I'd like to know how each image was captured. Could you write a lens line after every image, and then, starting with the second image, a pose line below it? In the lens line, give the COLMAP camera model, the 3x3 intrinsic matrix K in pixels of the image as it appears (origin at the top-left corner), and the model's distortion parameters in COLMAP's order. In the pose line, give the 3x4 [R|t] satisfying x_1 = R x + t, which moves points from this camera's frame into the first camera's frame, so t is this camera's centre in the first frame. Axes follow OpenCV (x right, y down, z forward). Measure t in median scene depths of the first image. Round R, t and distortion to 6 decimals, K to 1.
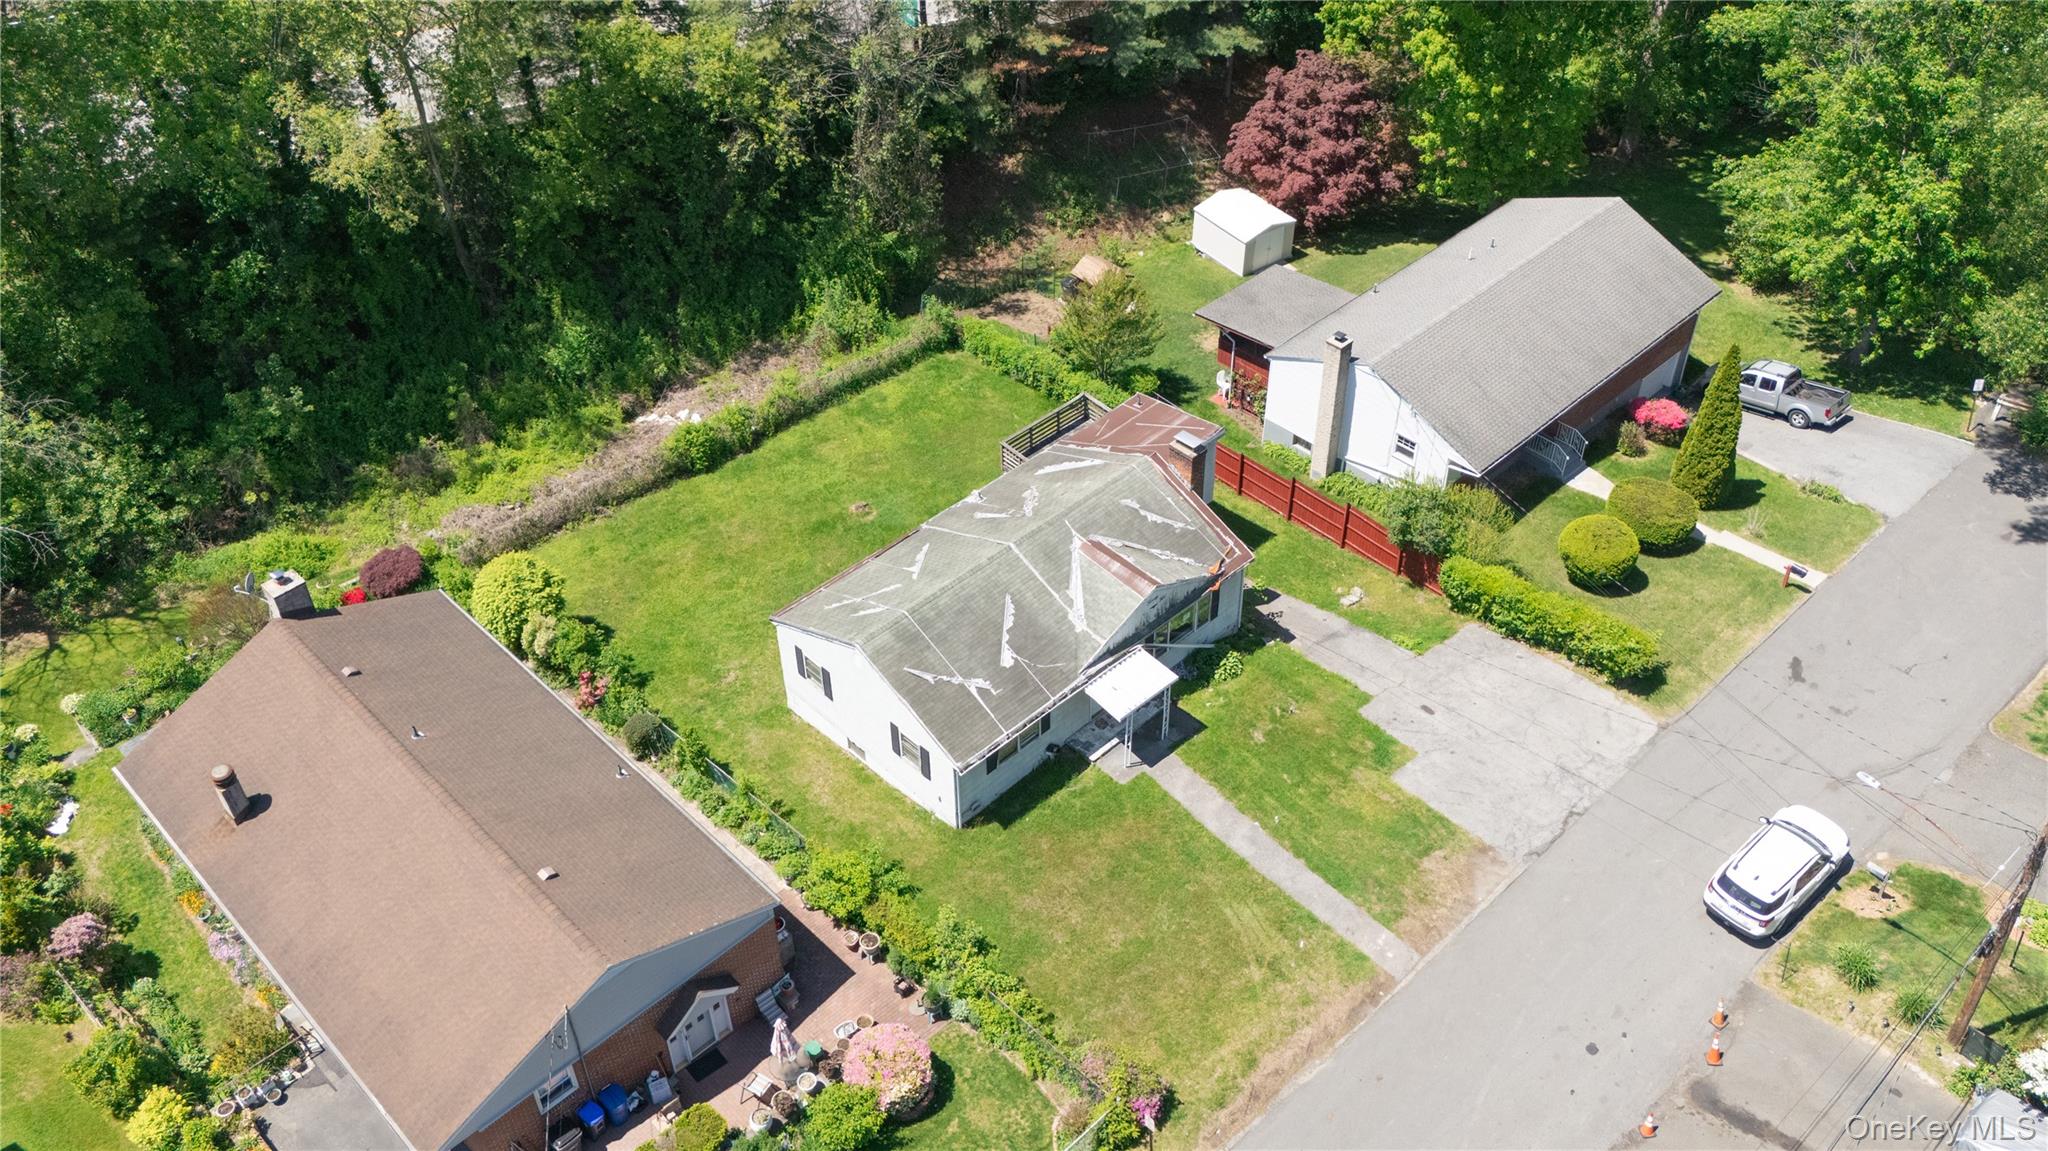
lens RADIAL K [[1688.8, 0, 1062.3], [0, 1688.8, 528.5], [0, 0, 1]] dist [0.036229, -0.003277]
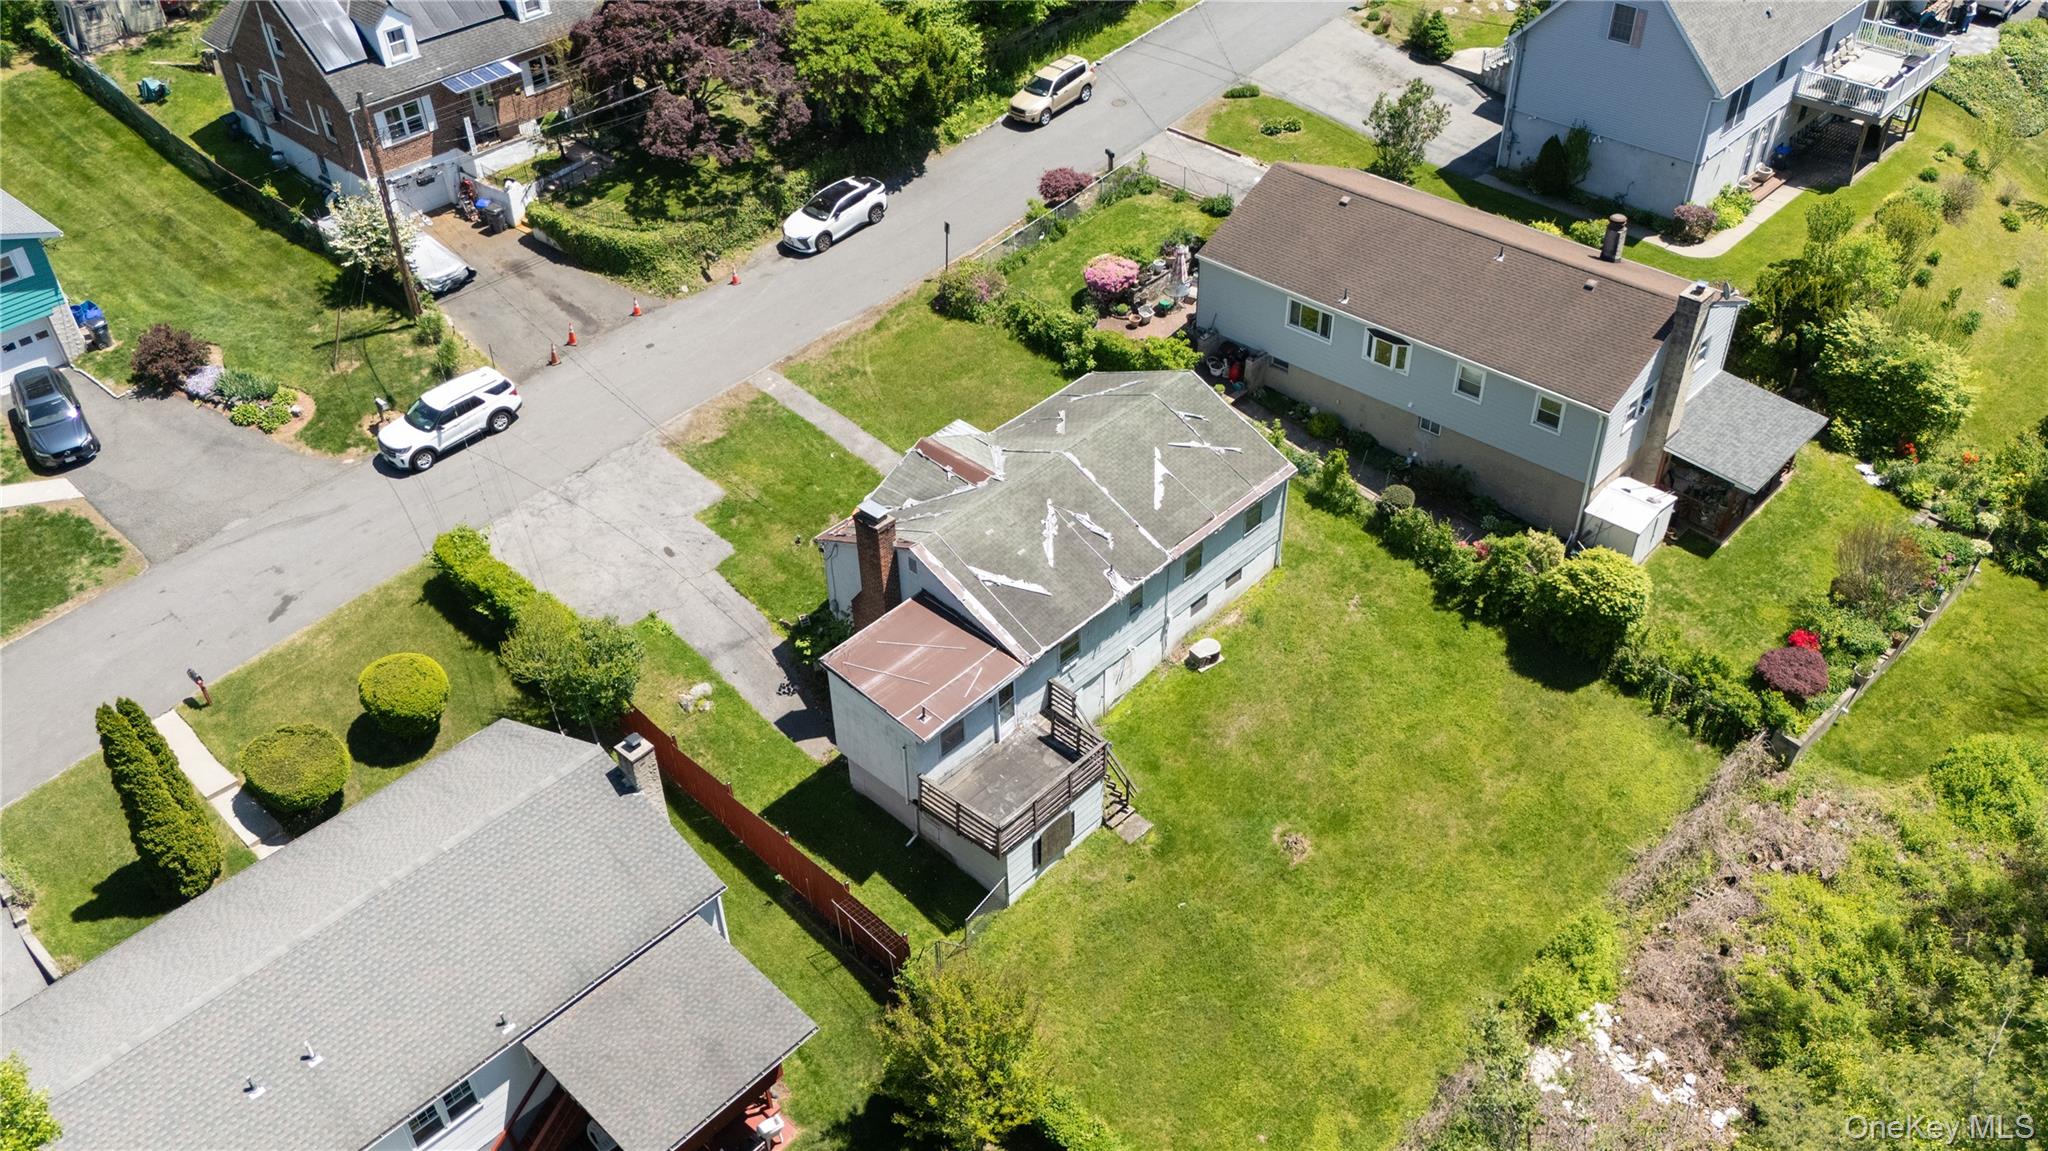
lens RADIAL K [[1739.6, 0, 998.9], [0, 1739.6, 655.3], [0, 0, 1]] dist [0.098104, -0.165585]
pose [[-0.999339, 0.036198, -0.003345, 0.014367], [0.002441, 0.158621, 0.987337, -0.873439], [0.036270, 0.986676, -0.158604, 1.131684]]
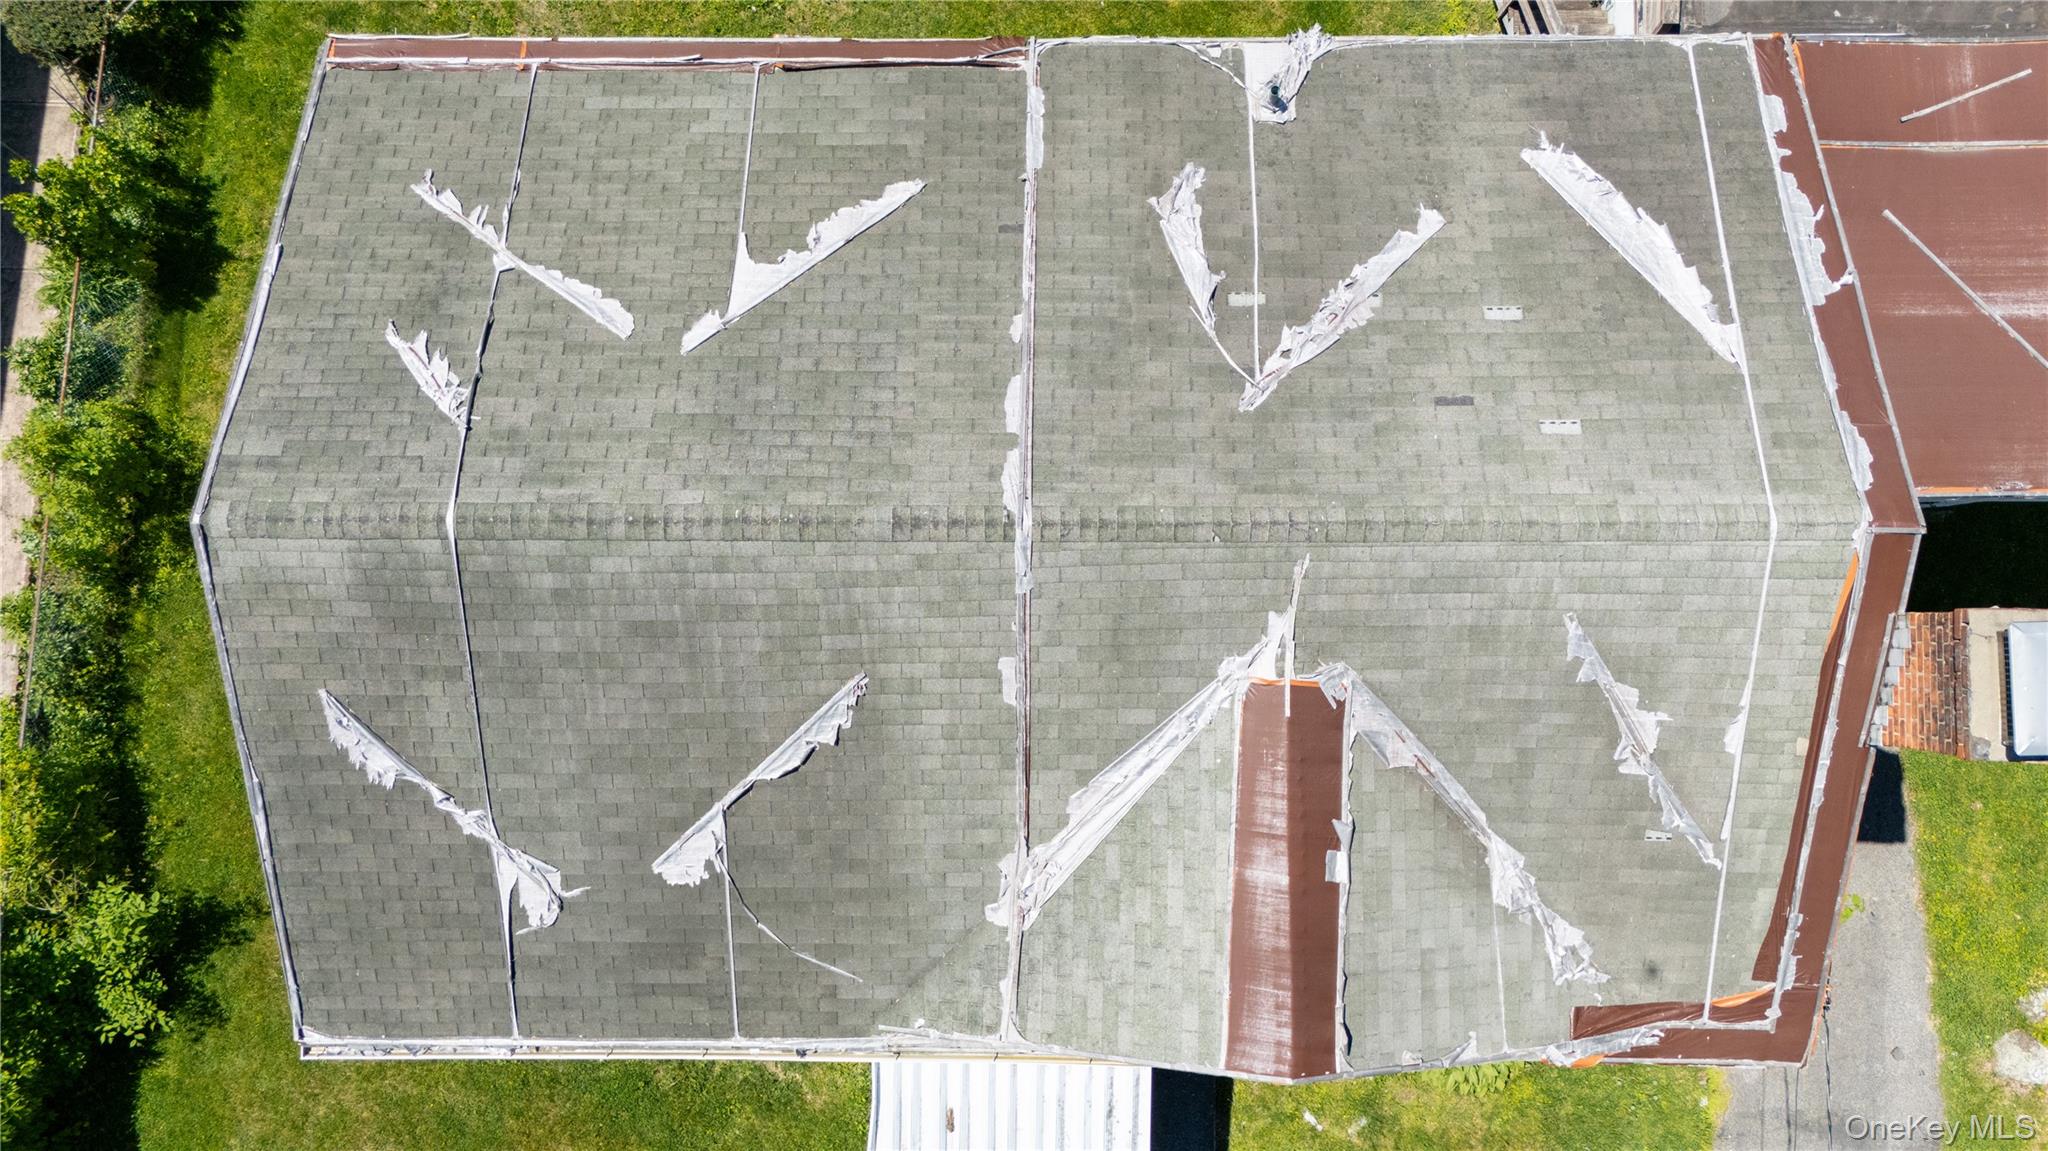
lens RADIAL K [[1514.9, 0, 1027.6], [0, 1514.9, 590.6], [0, 0, 1]] dist [0.078438, -0.089537]
pose [[0.704852, 0.707986, -0.044034, -0.011294], [-0.441394, 0.486341, 0.754085, -0.134386], [0.555297, -0.512082, 0.655299, 0.752188]]
